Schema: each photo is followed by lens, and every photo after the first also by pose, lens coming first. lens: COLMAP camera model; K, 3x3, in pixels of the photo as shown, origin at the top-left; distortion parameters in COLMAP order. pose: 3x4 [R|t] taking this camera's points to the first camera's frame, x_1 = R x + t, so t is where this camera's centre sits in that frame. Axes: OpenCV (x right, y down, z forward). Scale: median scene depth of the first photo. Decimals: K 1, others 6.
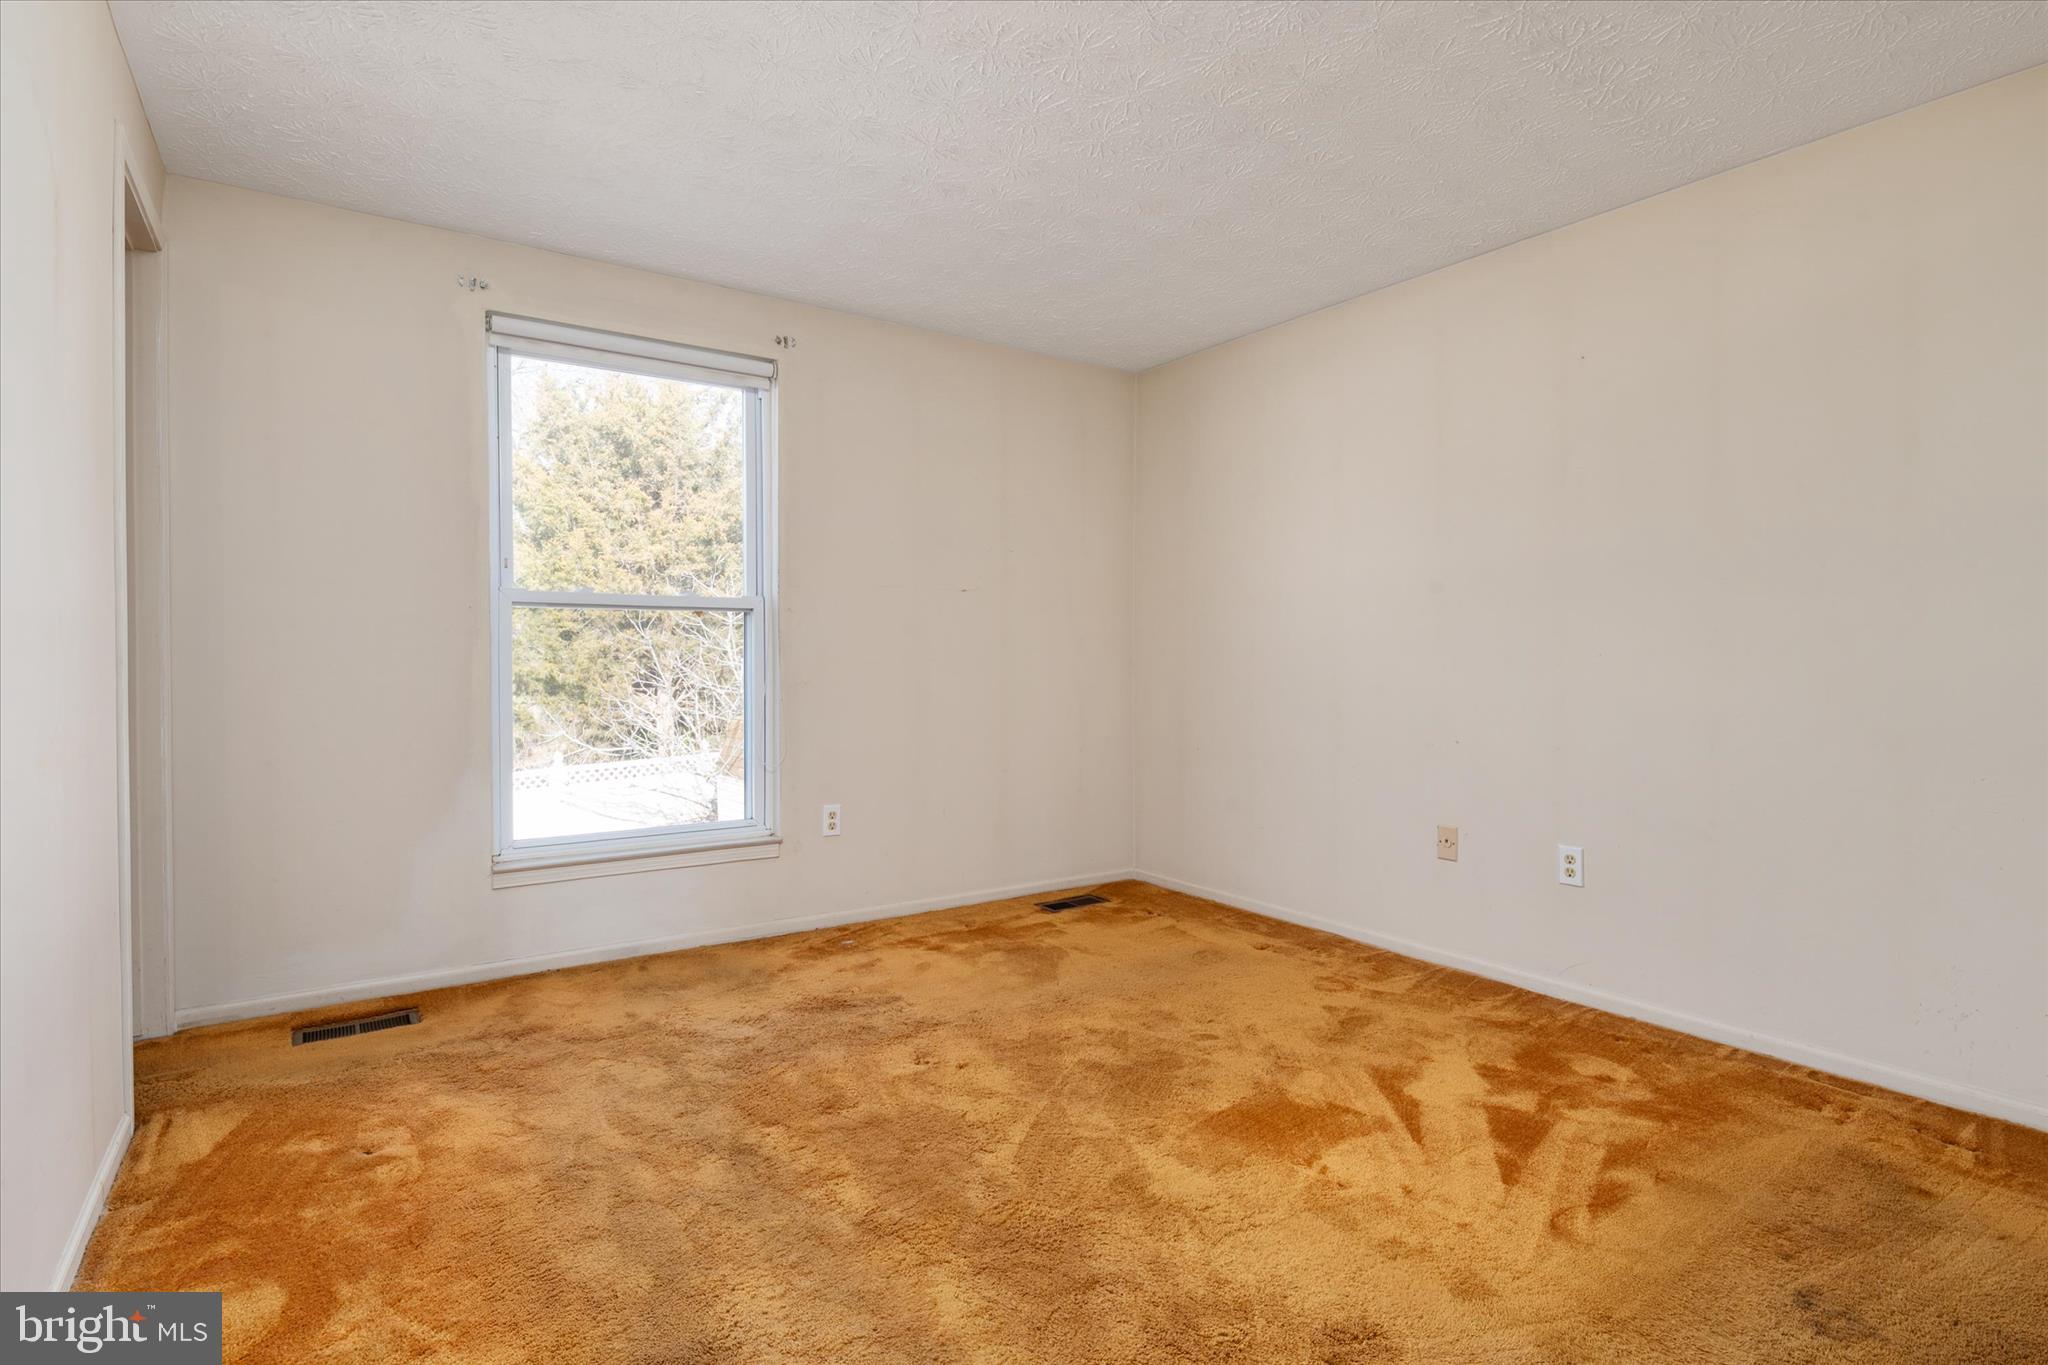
lens RADIAL K [[1044.2, 0, 988.8], [0, 1044.2, 691.5], [0, 0, 1]] dist [0.000566, -0.000039]
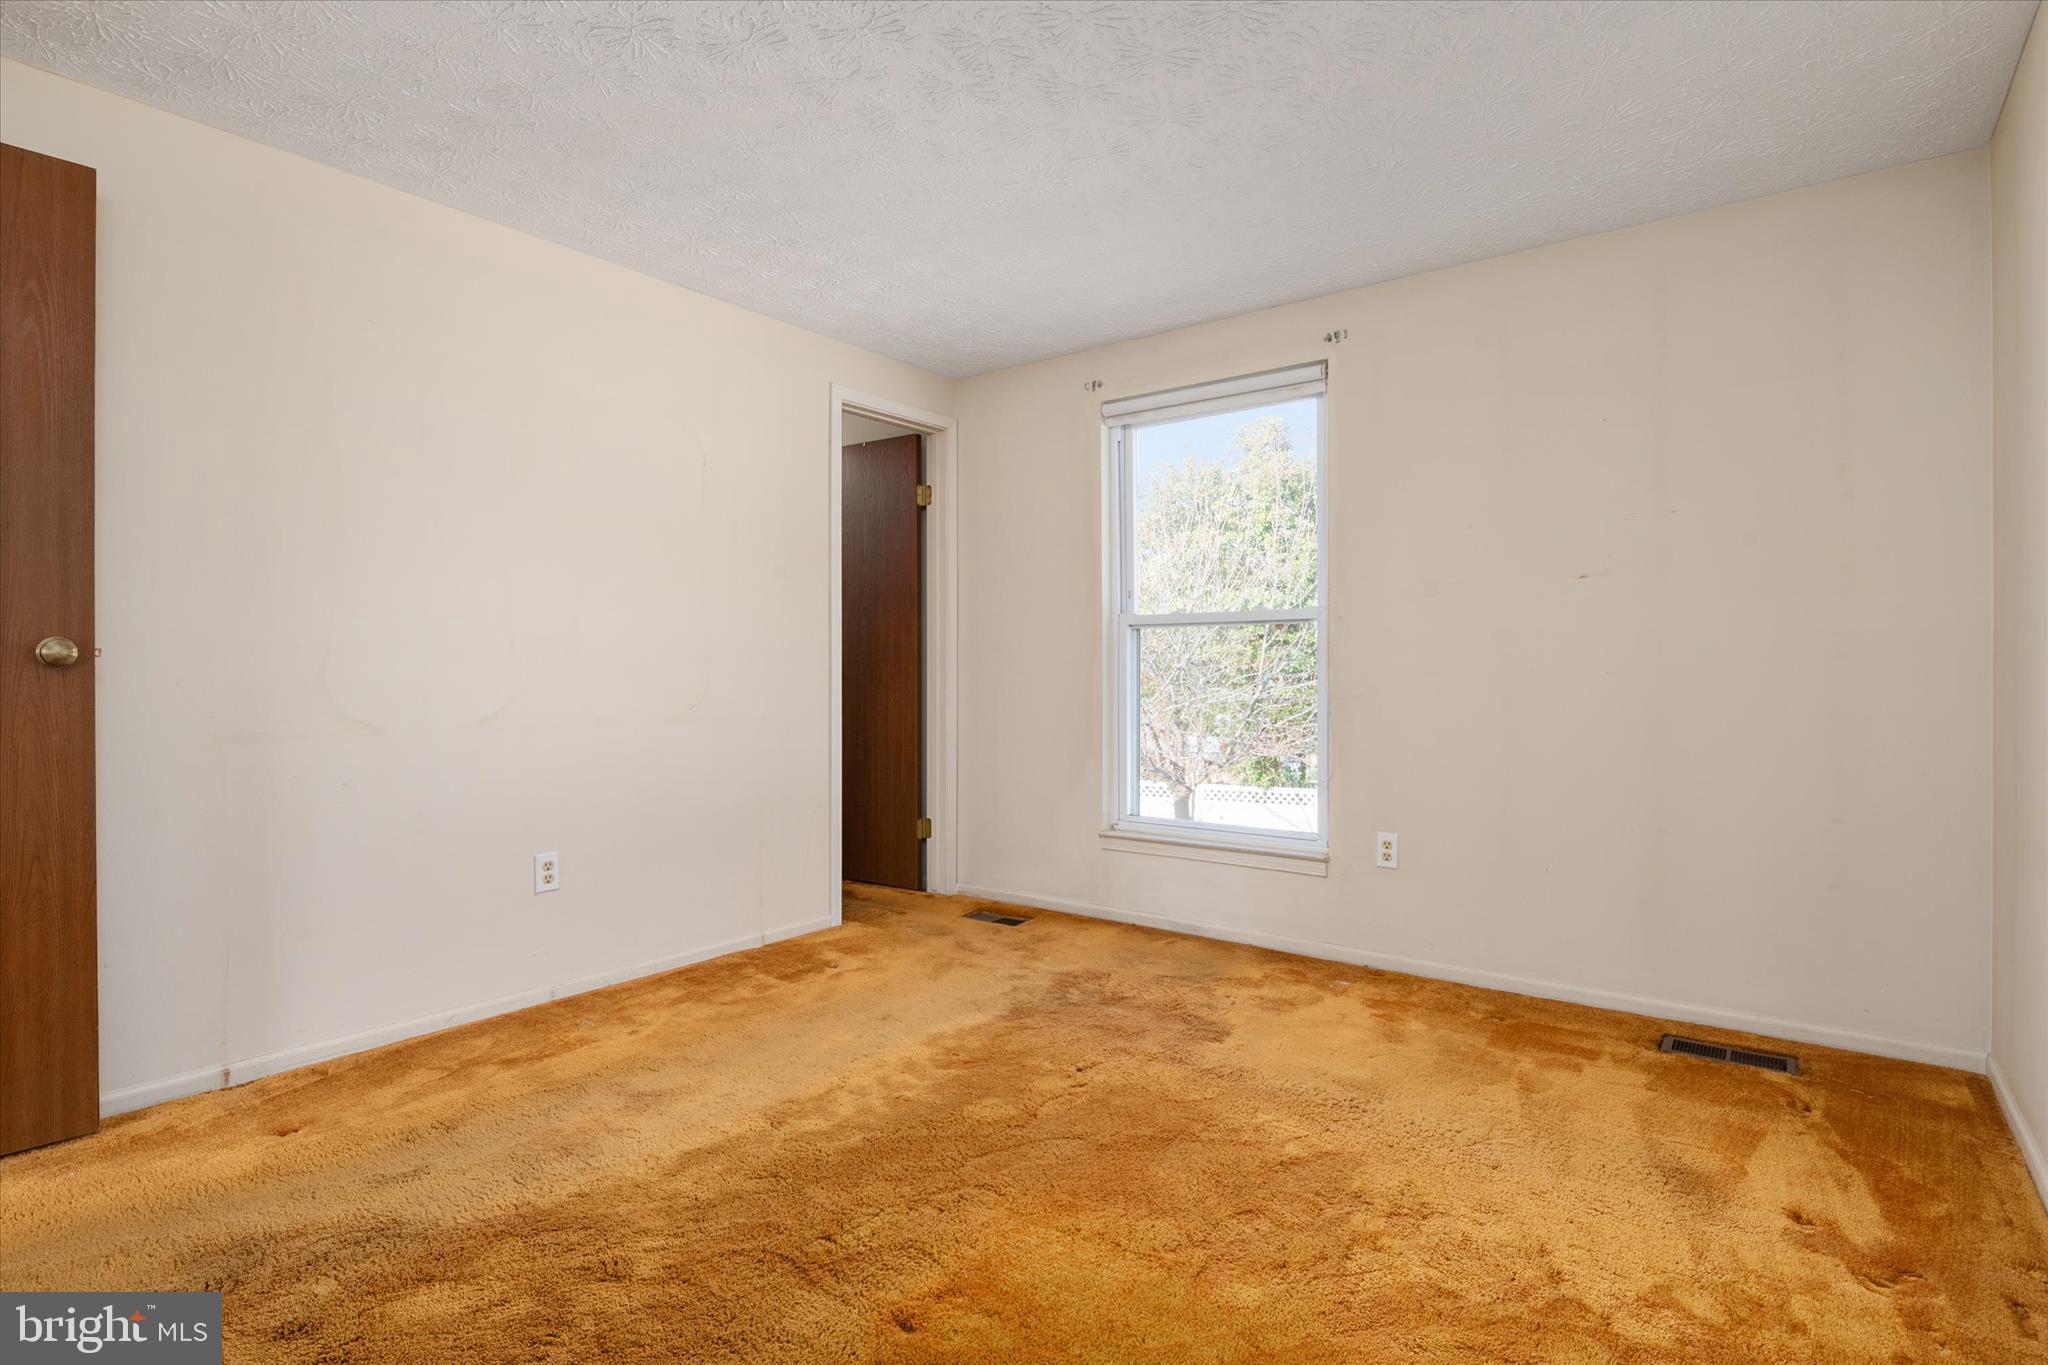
lens RADIAL K [[1046.1, 0, 1024.0], [0, 1046.1, 682.5], [0, 0, 1]] dist [0.042279, -0.000158]
pose [[0.315087, 0.011608, -0.948992, 0.641471], [-0.025682, 0.999663, 0.003700, -0.016521], [0.948715, 0.023206, 0.315279, 0.442322]]
